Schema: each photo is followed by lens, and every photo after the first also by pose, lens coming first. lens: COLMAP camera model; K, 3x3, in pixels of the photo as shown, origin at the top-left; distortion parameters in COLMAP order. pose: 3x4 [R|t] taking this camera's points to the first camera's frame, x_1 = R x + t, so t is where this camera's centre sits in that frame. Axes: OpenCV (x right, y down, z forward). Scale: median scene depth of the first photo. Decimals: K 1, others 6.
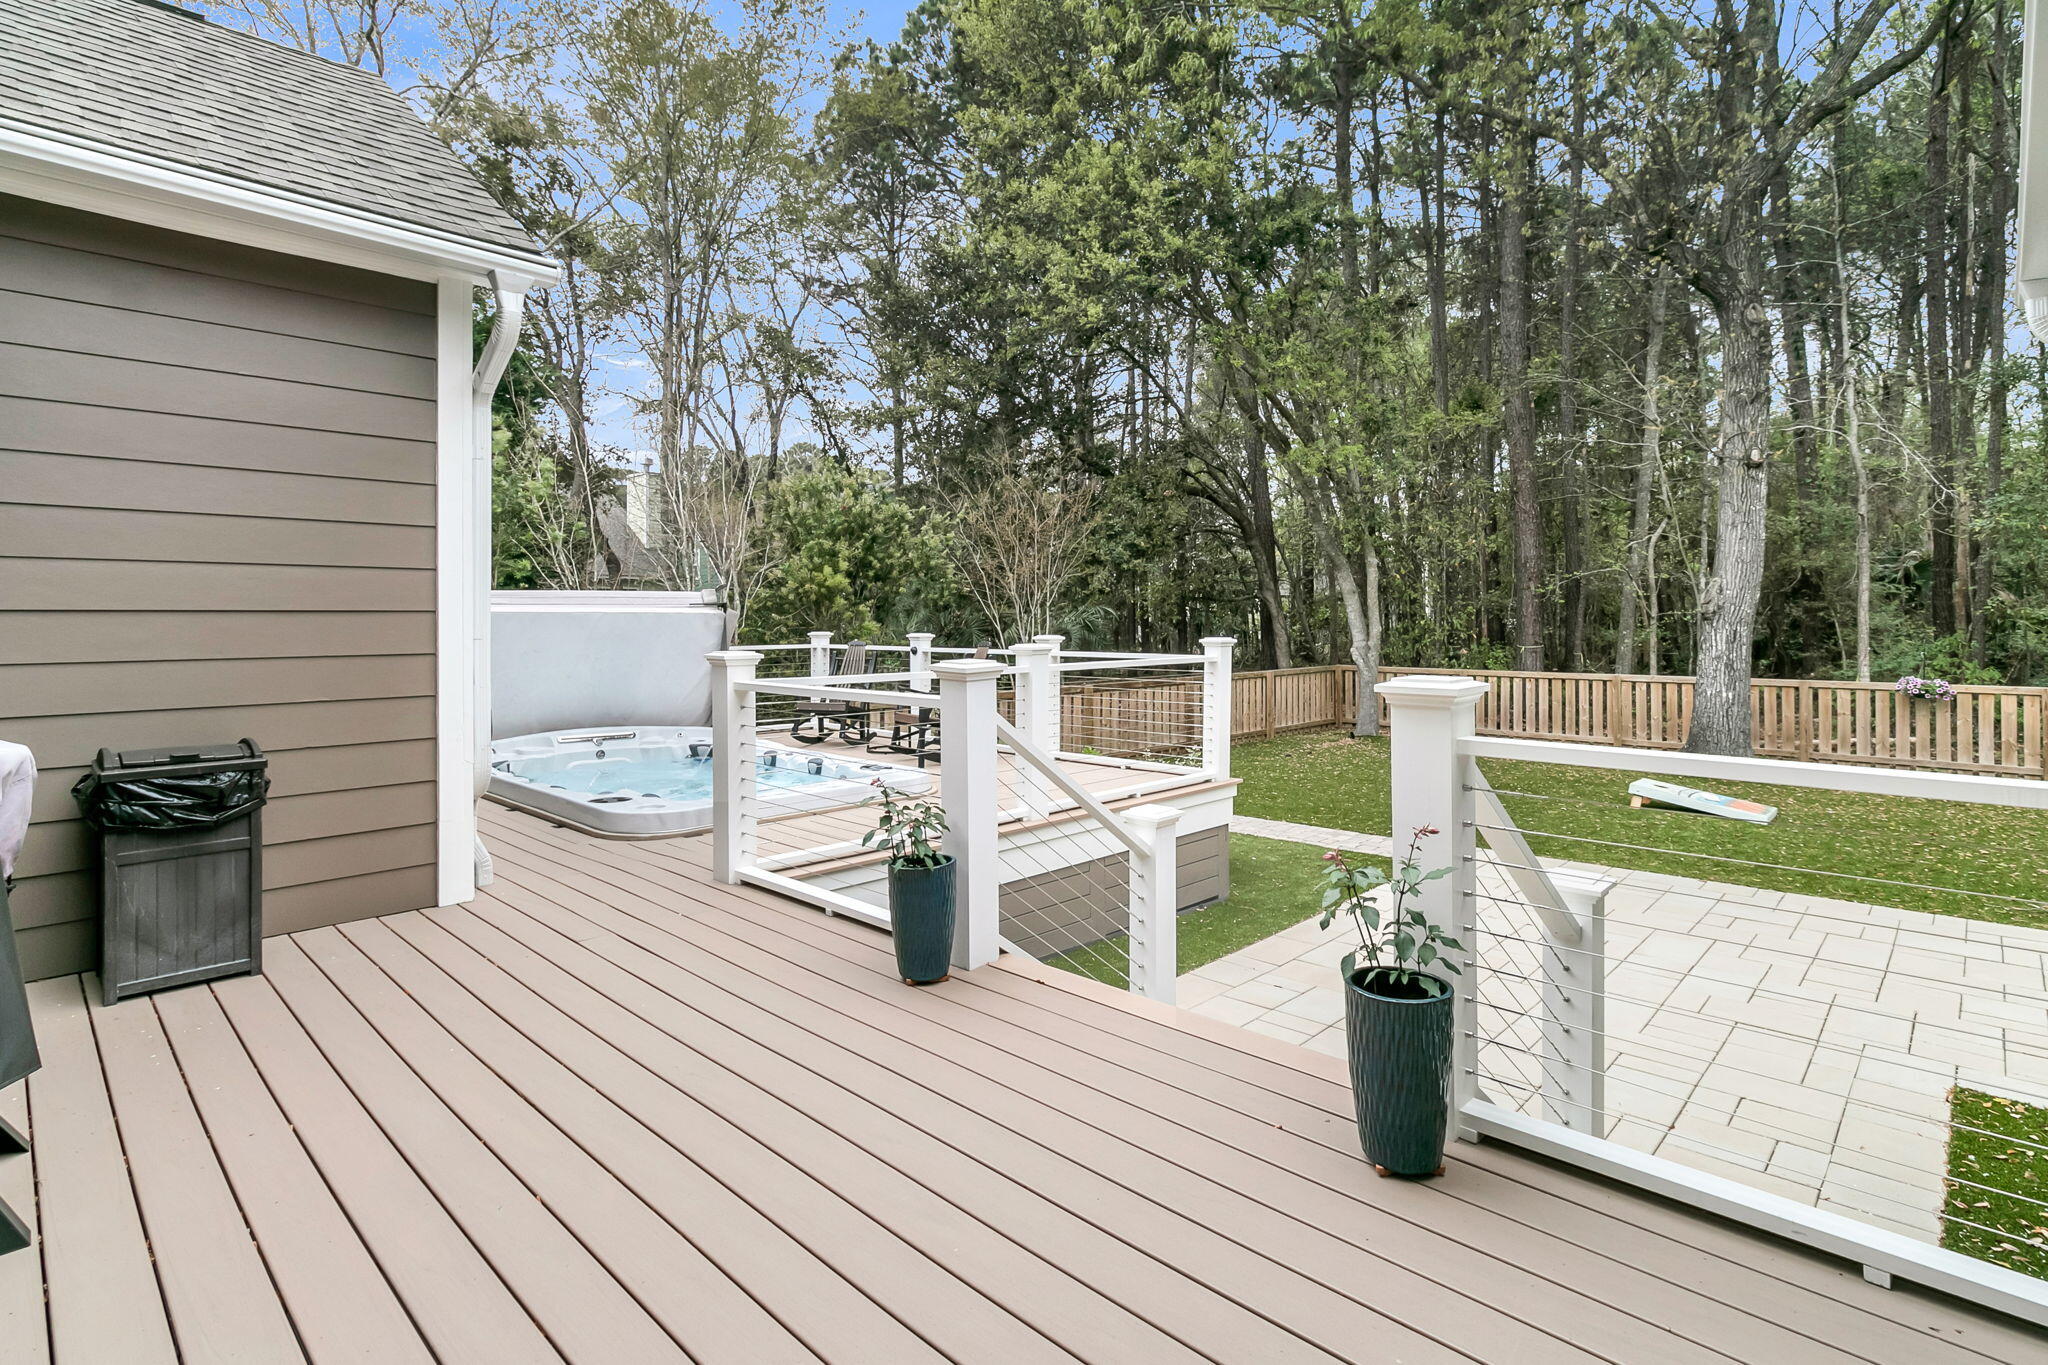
lens RADIAL K [[1018.4, 0, 1024.3], [0, 1018.4, 632.2], [0, 0, 1]] dist [0.009193, 0.000593]
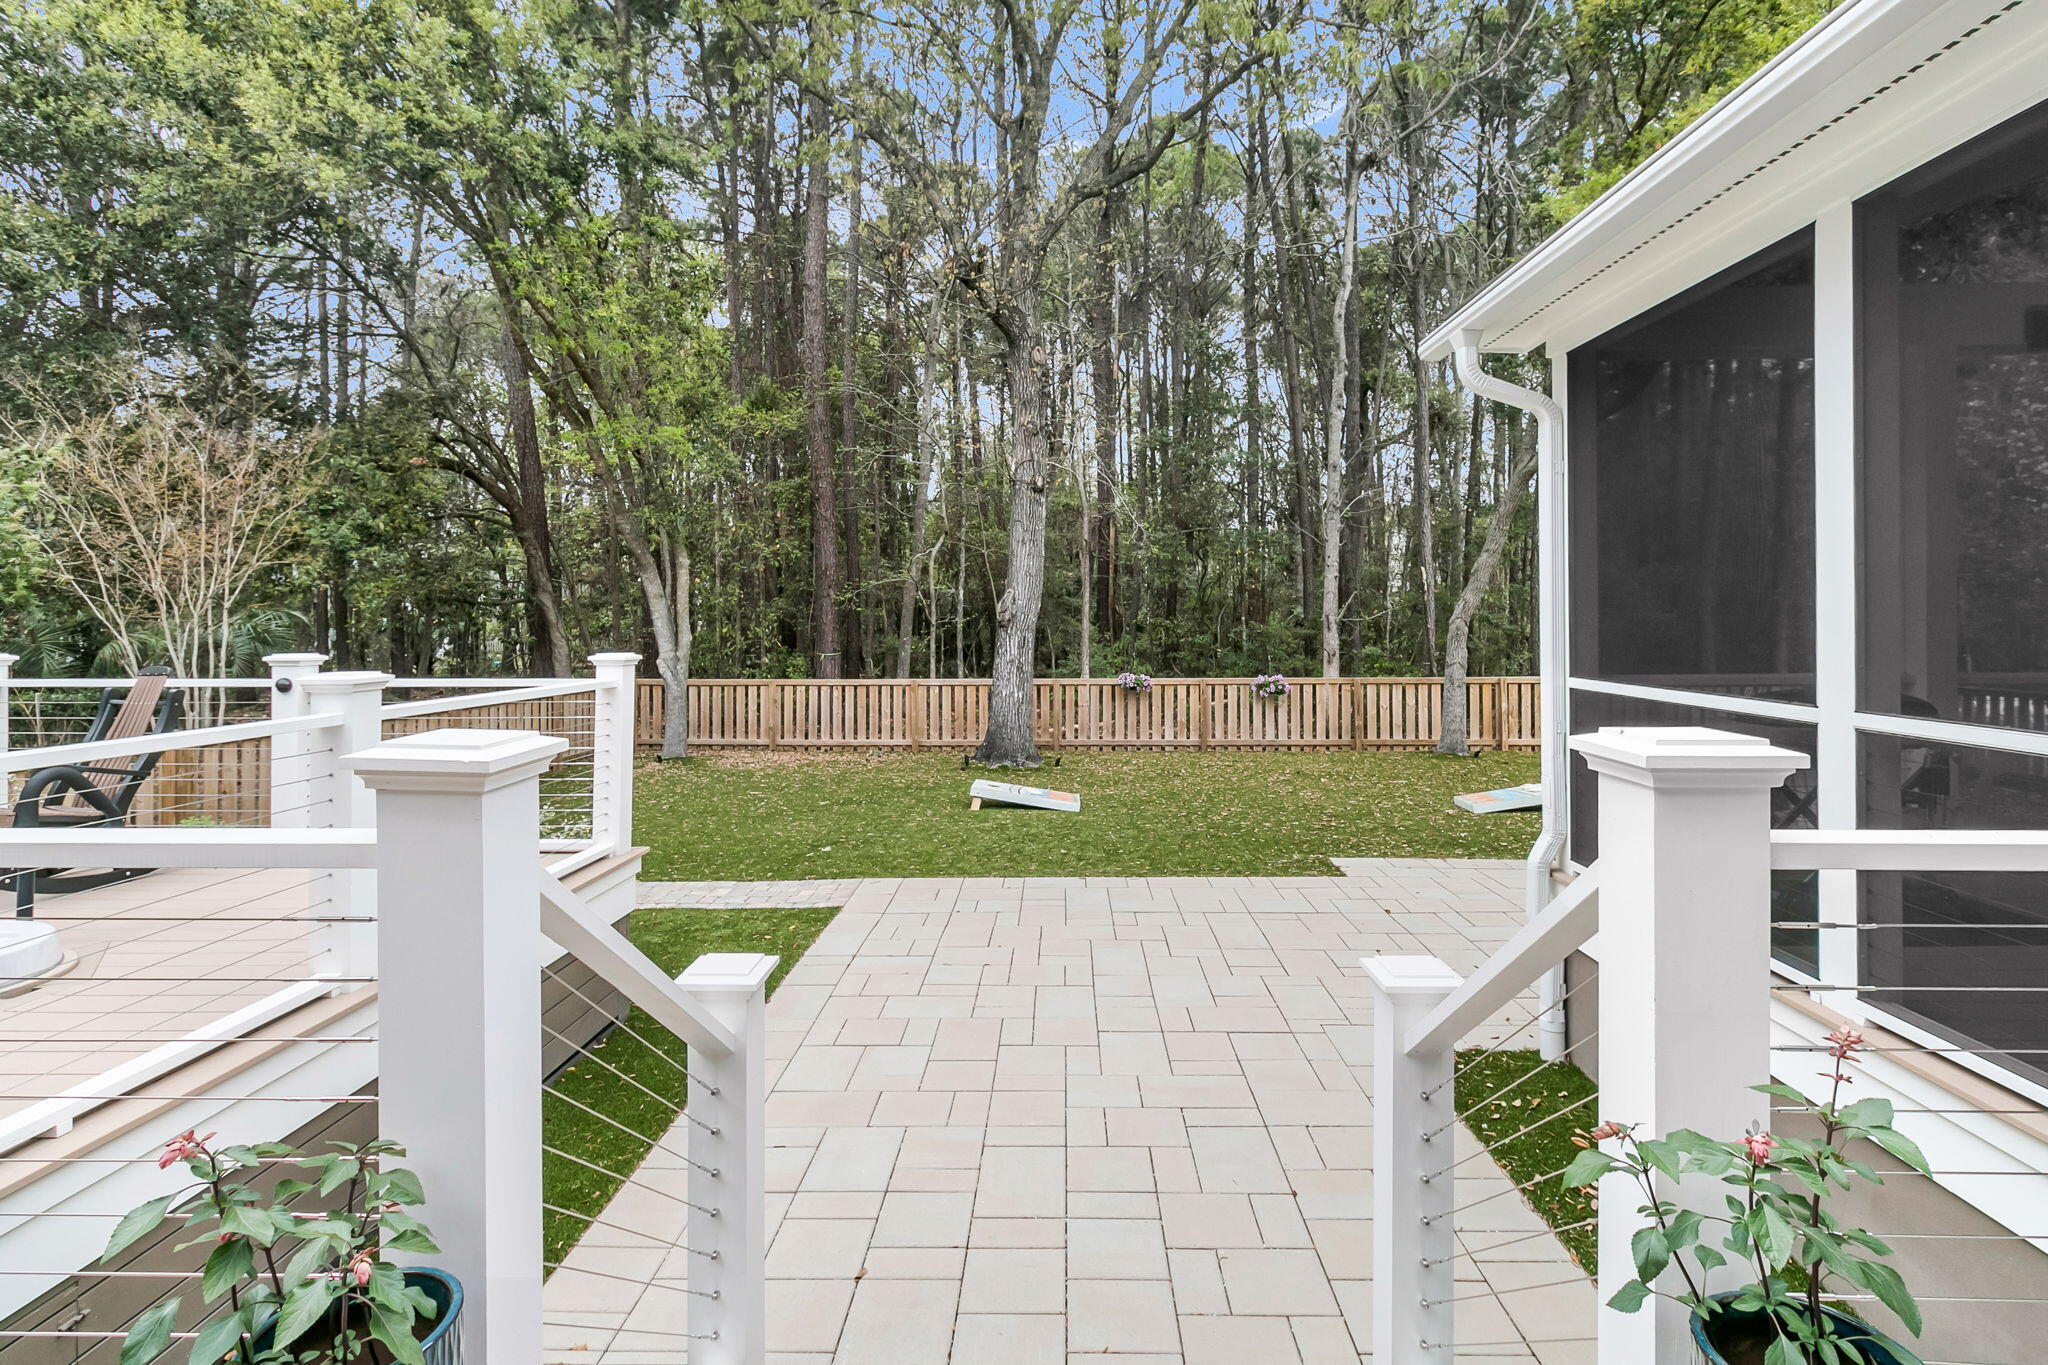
lens RADIAL K [[1018.4, 0, 1024.3], [0, 1018.4, 632.2], [0, 0, 1]] dist [0.009193, 0.000593]
pose [[0.742354, -0.002914, 0.670002, -0.041963], [0.009870, 0.999930, -0.006587, 0.000693], [-0.669935, 0.011503, 0.742330, 0.156942]]
